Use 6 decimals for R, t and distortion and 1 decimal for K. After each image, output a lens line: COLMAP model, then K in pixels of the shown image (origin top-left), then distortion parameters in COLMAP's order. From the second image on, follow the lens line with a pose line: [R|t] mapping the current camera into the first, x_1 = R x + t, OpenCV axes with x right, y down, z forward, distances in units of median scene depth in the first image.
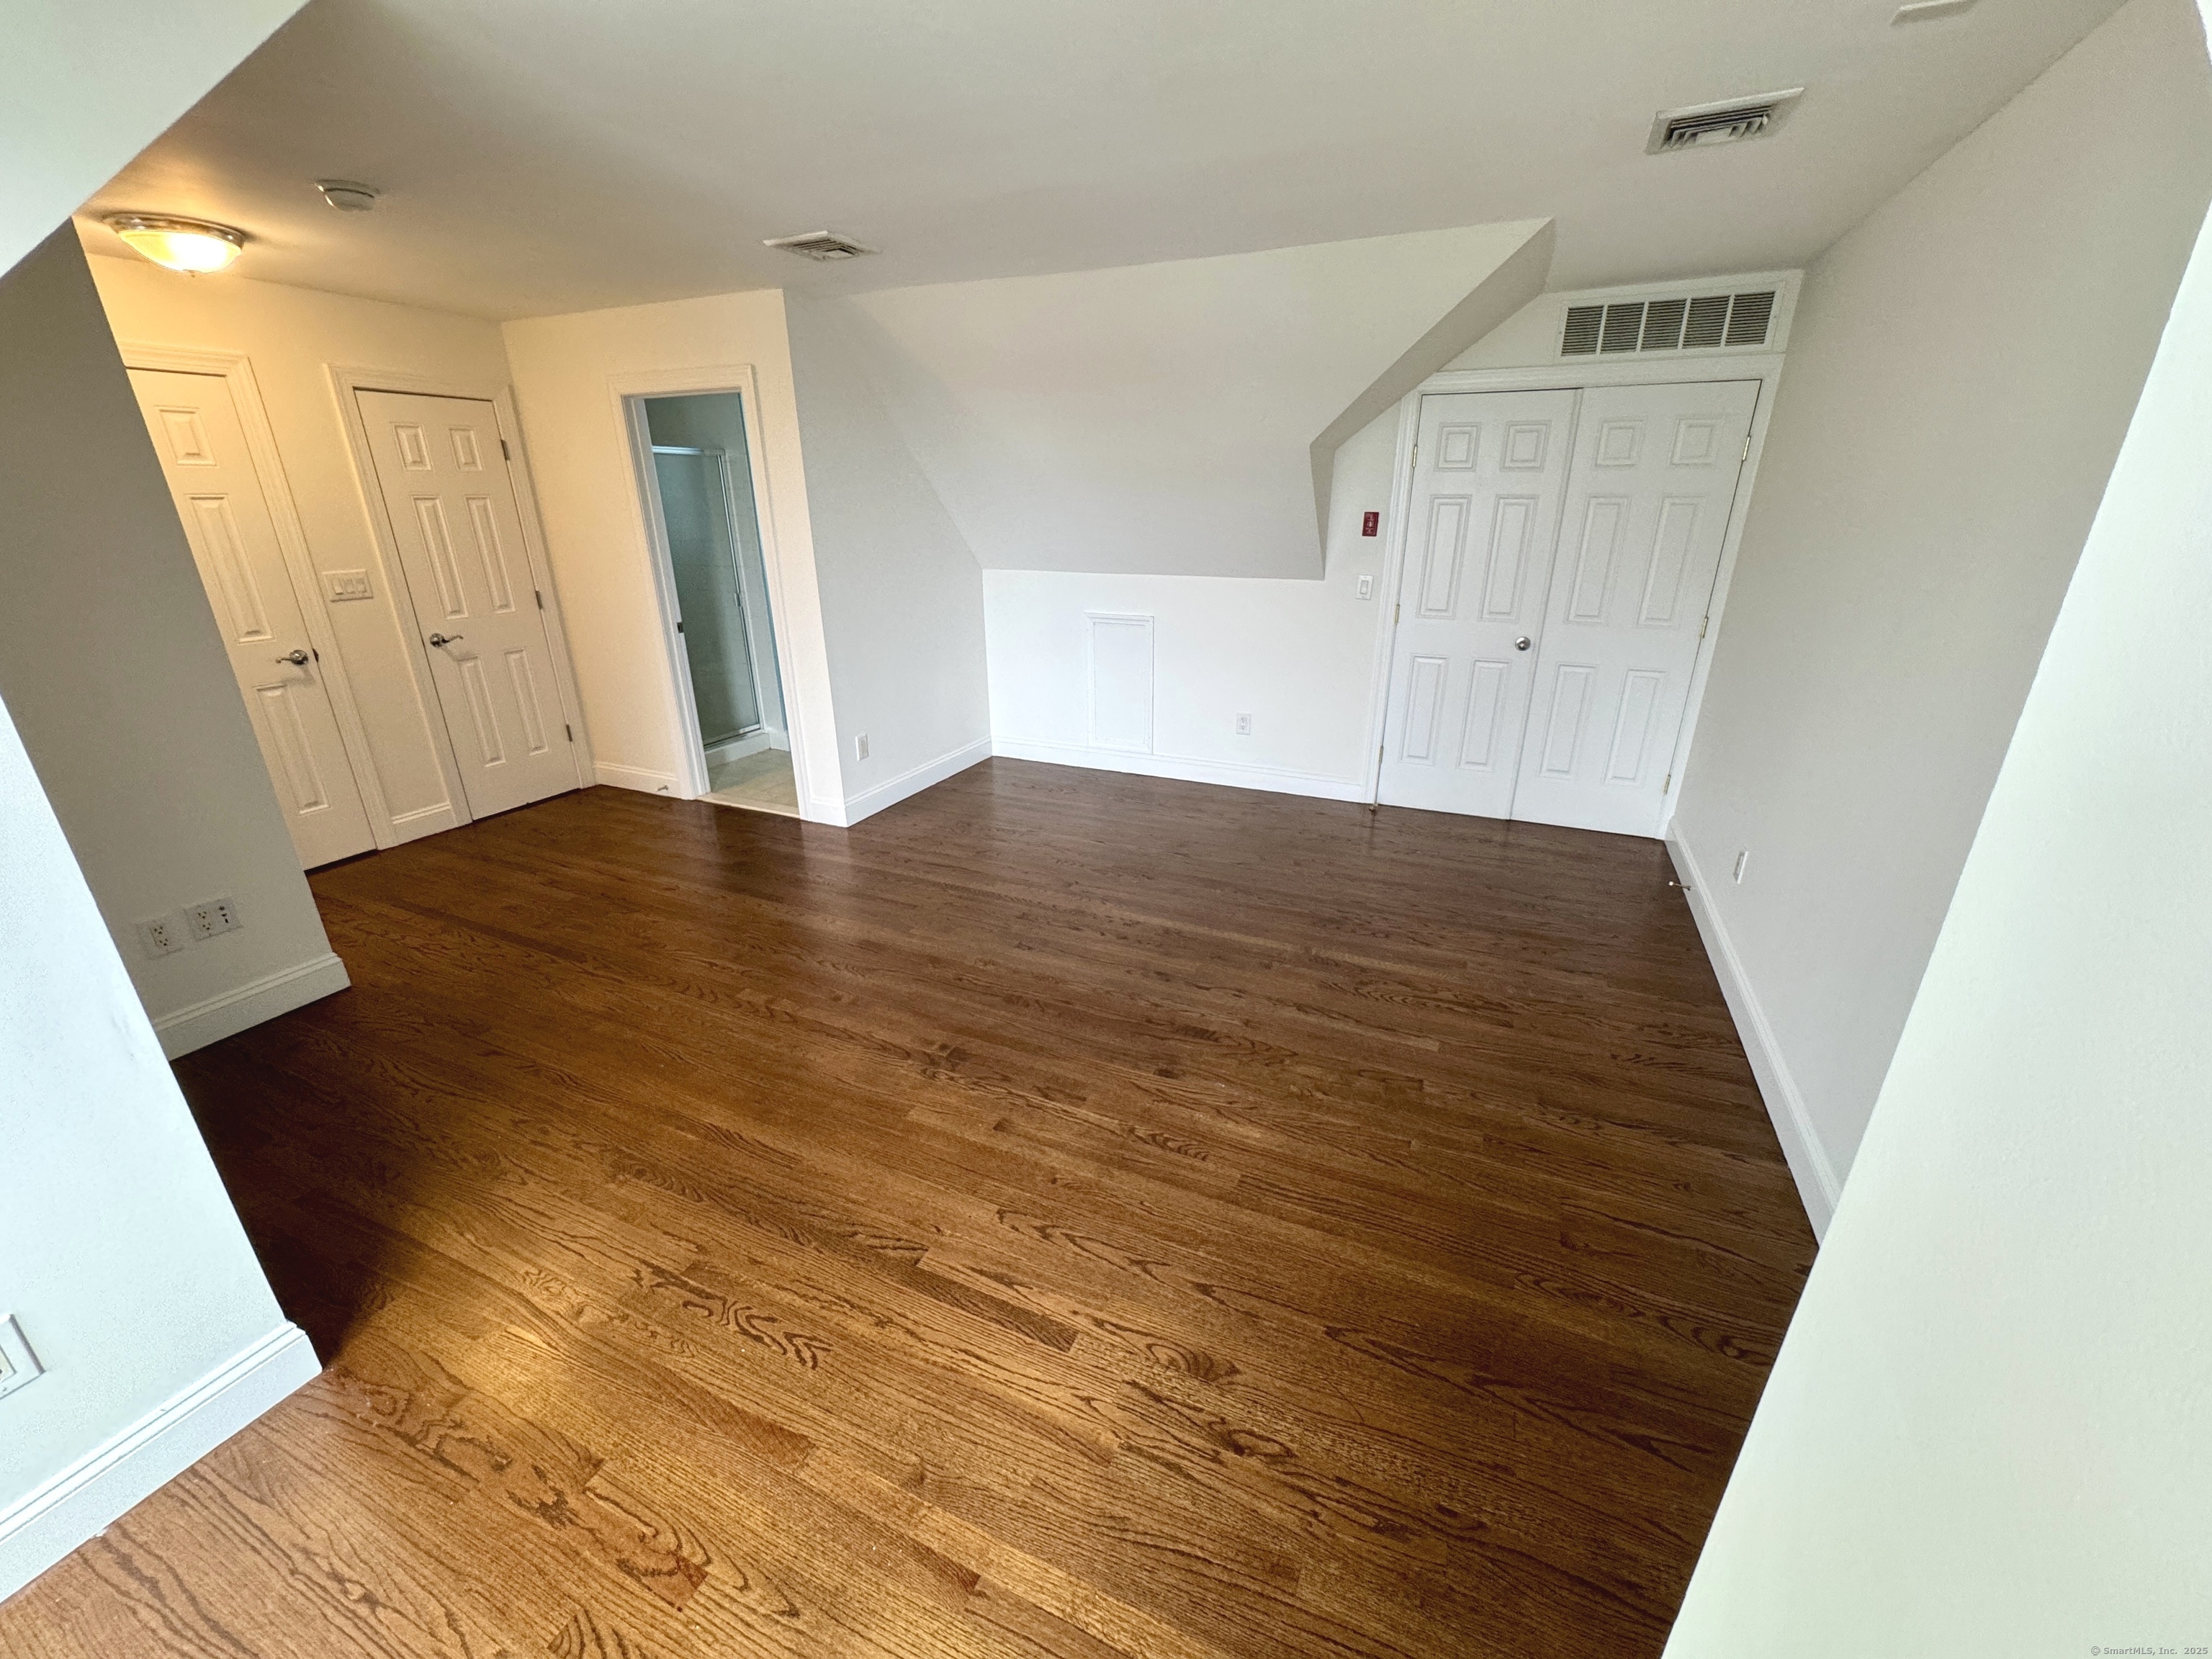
lens RADIAL K [[879.5, 0, 1106.0], [0, 879.5, 829.5], [0, 0, 1]] dist [-0.001967, 0.000331]
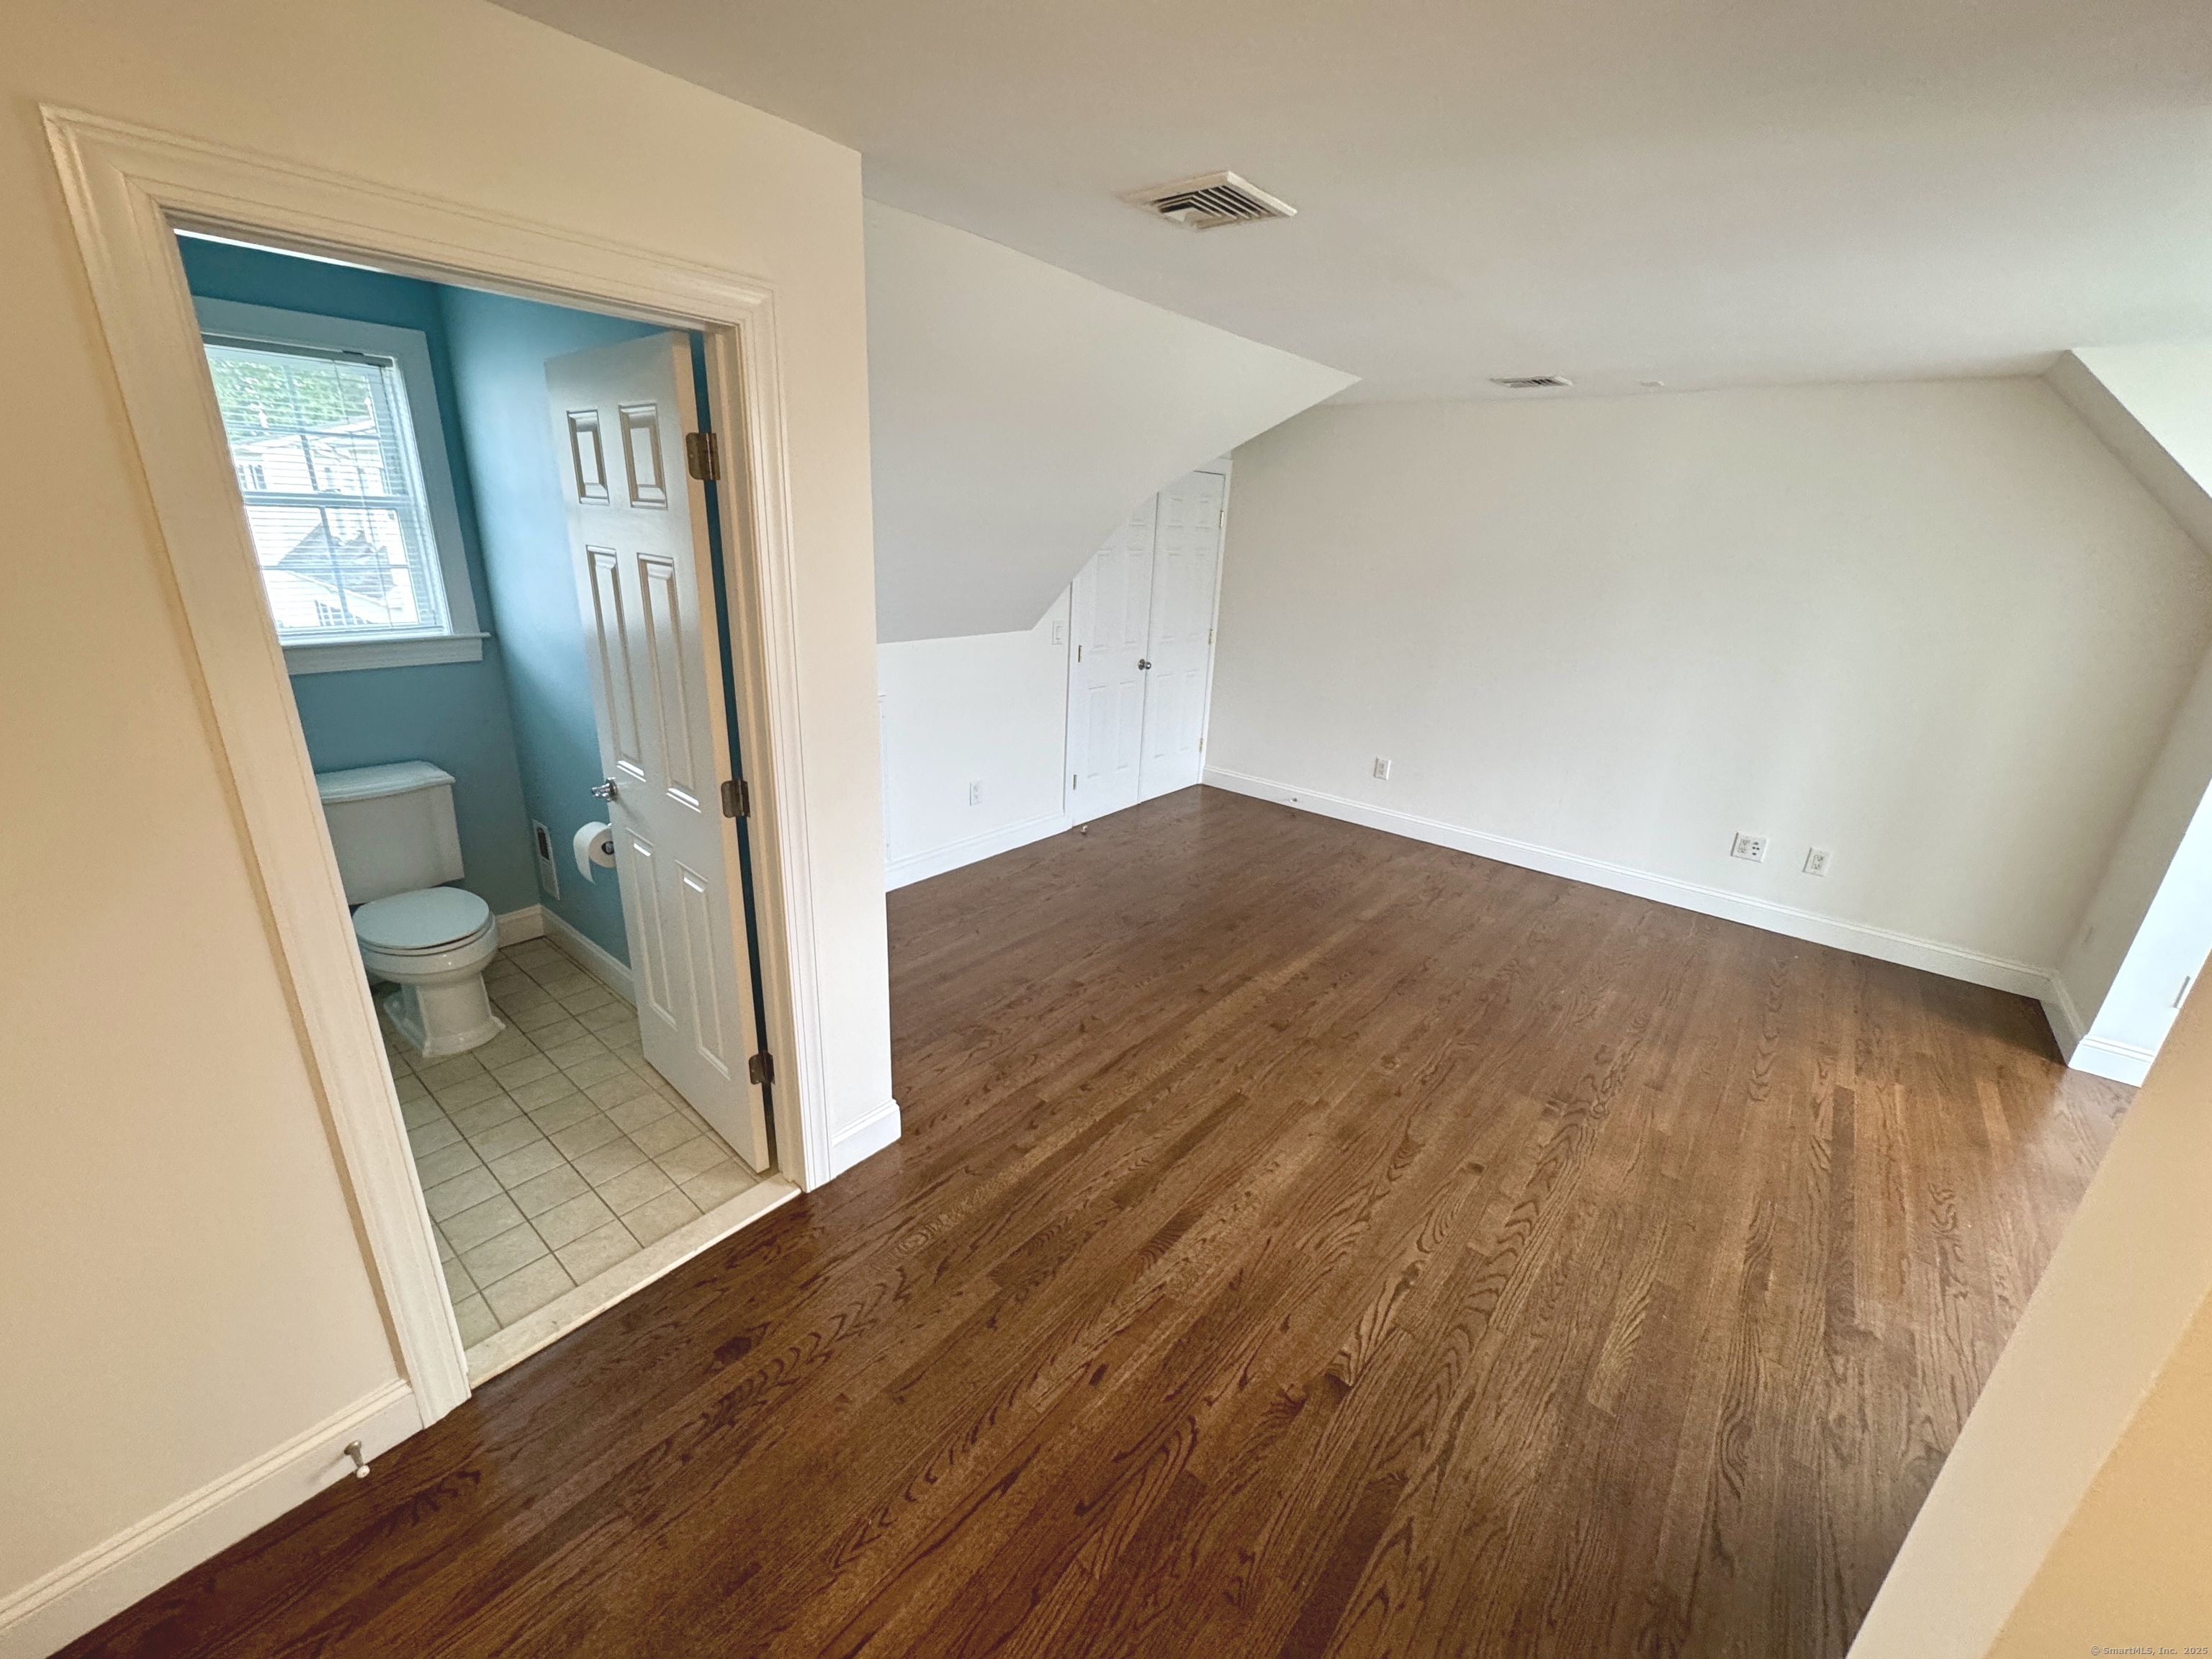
lens RADIAL K [[879.5, 0, 1106.0], [0, 879.5, 829.5], [0, 0, 1]] dist [-0.001967, 0.000331]
pose [[0.261556, -0.306267, 0.915308, -1.189324], [0.296114, 0.928051, 0.225914, -0.457094], [-0.918643, 0.211947, 0.333427, 1.065081]]
